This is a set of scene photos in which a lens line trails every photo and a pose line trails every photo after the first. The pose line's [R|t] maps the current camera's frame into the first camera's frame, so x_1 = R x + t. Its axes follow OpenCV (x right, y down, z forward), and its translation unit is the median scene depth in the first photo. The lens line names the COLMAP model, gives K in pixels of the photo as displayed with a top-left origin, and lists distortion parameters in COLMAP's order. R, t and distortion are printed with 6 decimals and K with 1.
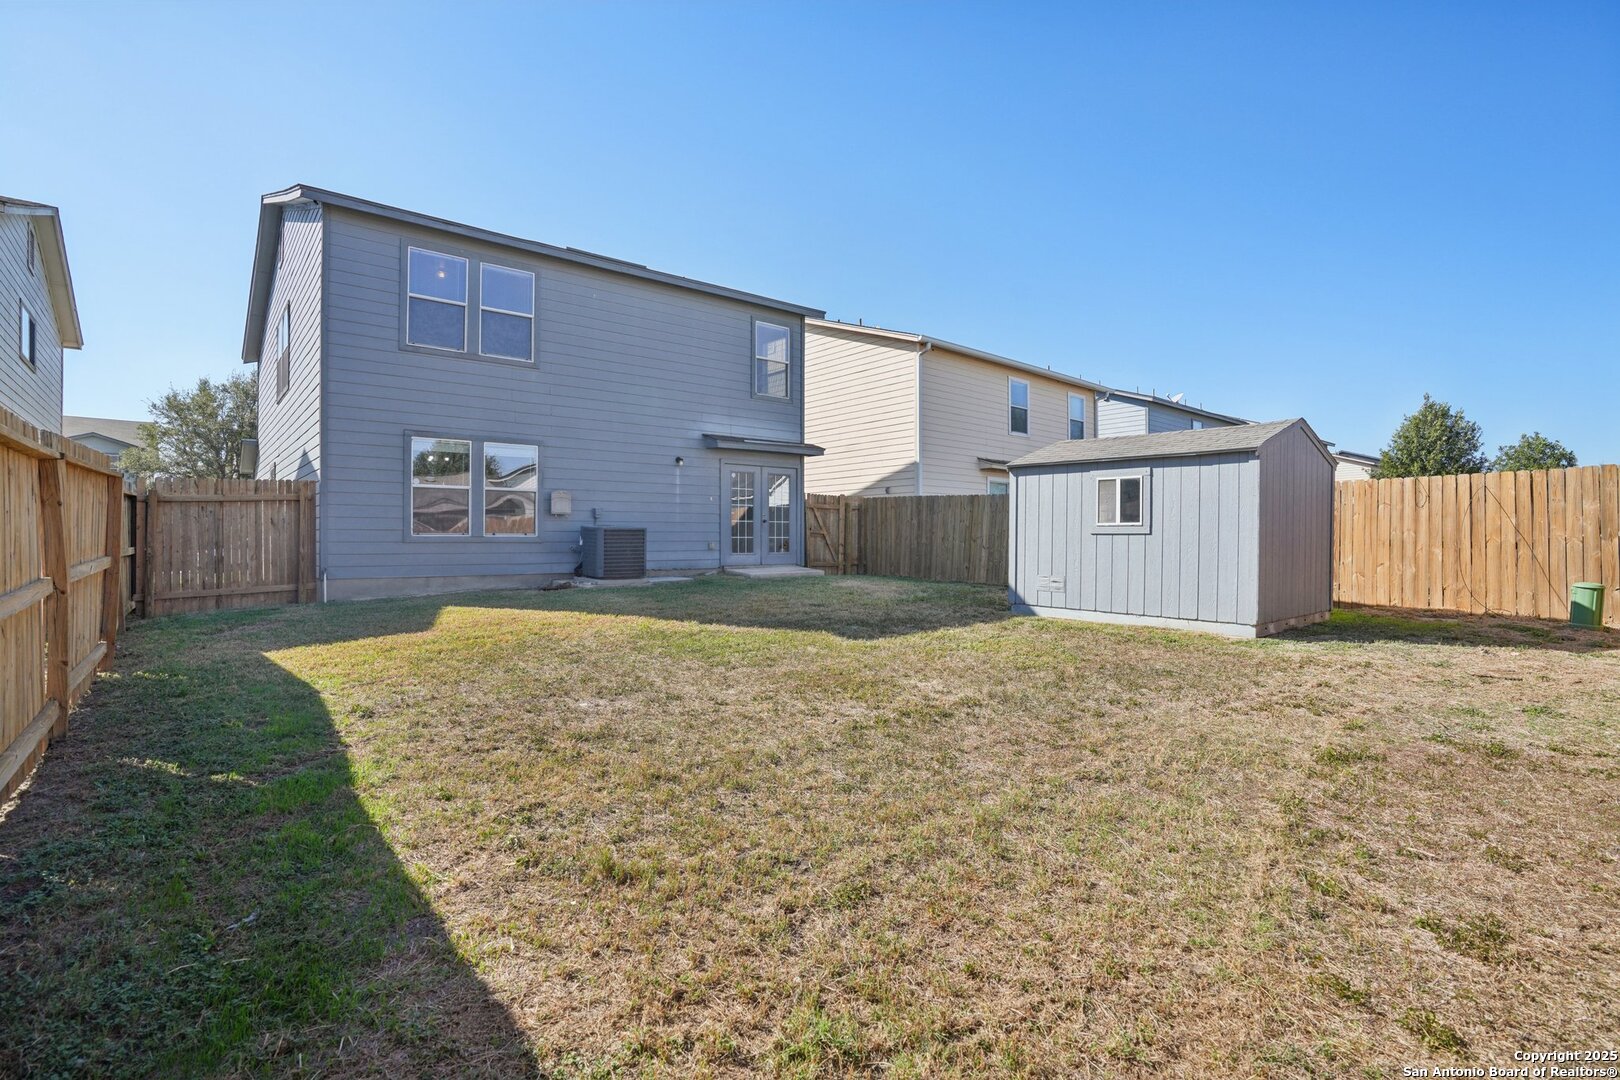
lens RADIAL K [[745.4, 0, 808.3], [0, 745.4, 533.1], [0, 0, 1]] dist [-0.066747, 0.027211]
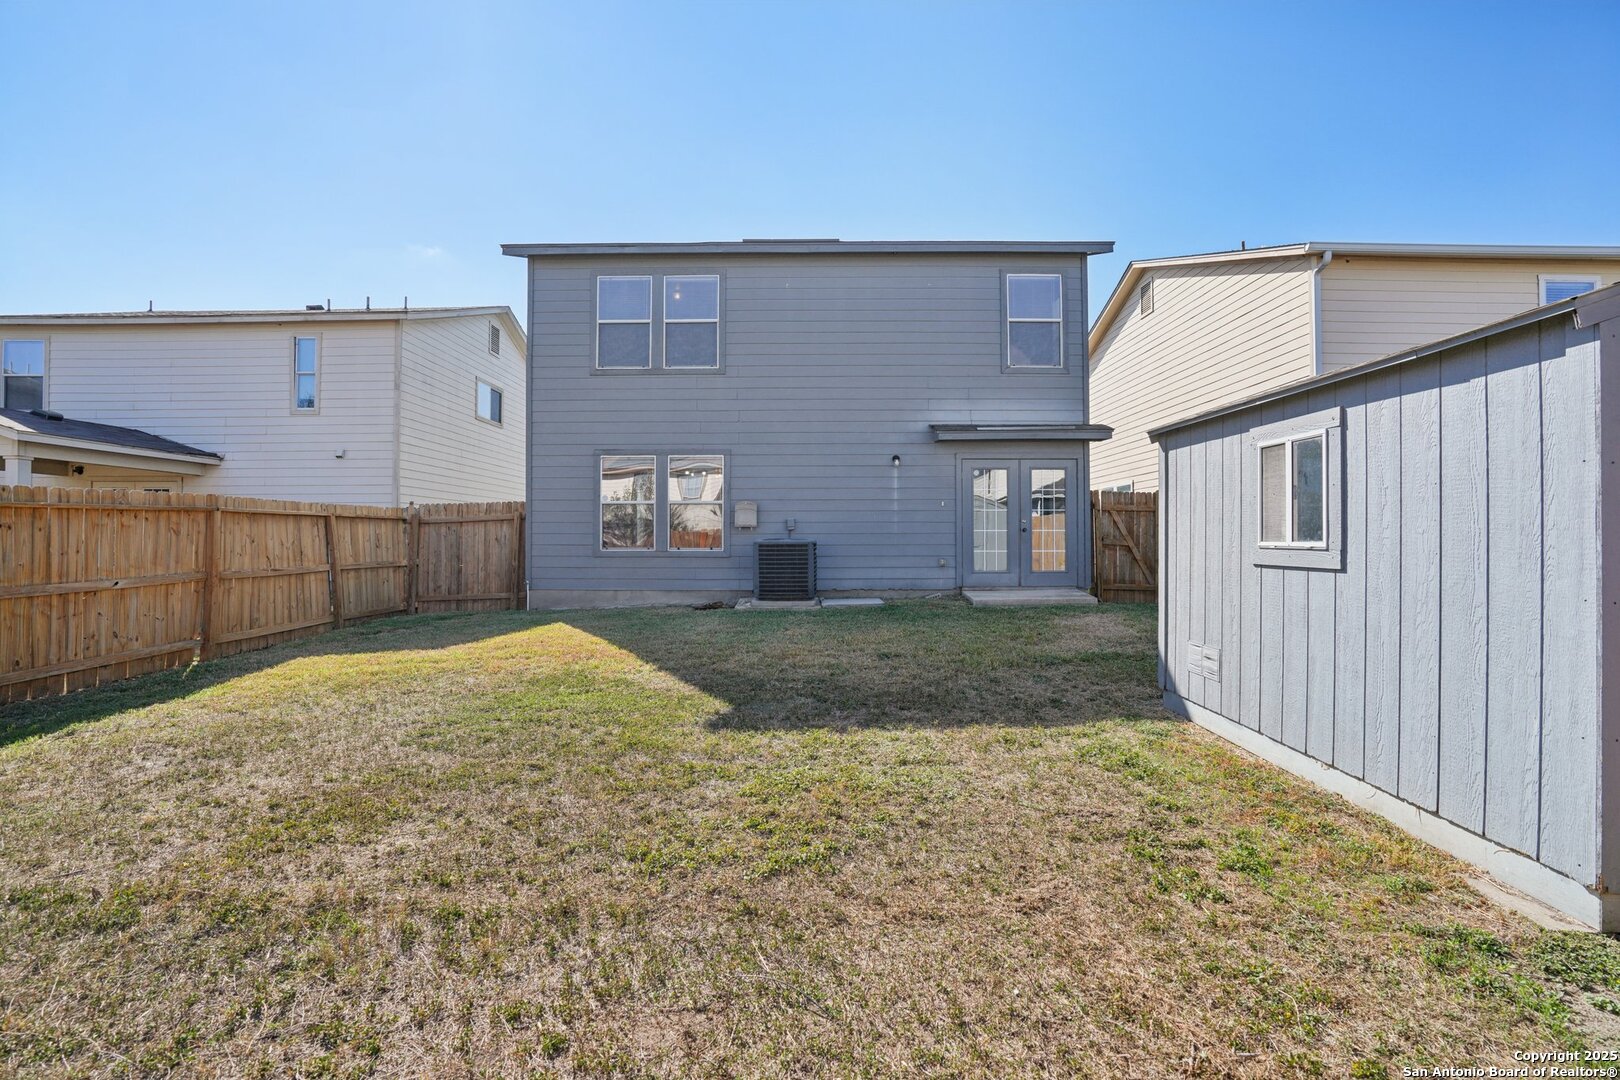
lens RADIAL K [[745.4, 0, 808.3], [0, 745.4, 533.1], [0, 0, 1]] dist [-0.066747, 0.027211]
pose [[0.767634, -0.007069, -0.640849, 0.336693], [0.005107, 0.999975, -0.004912, -0.012989], [0.640868, 0.000498, 0.767651, 0.342134]]
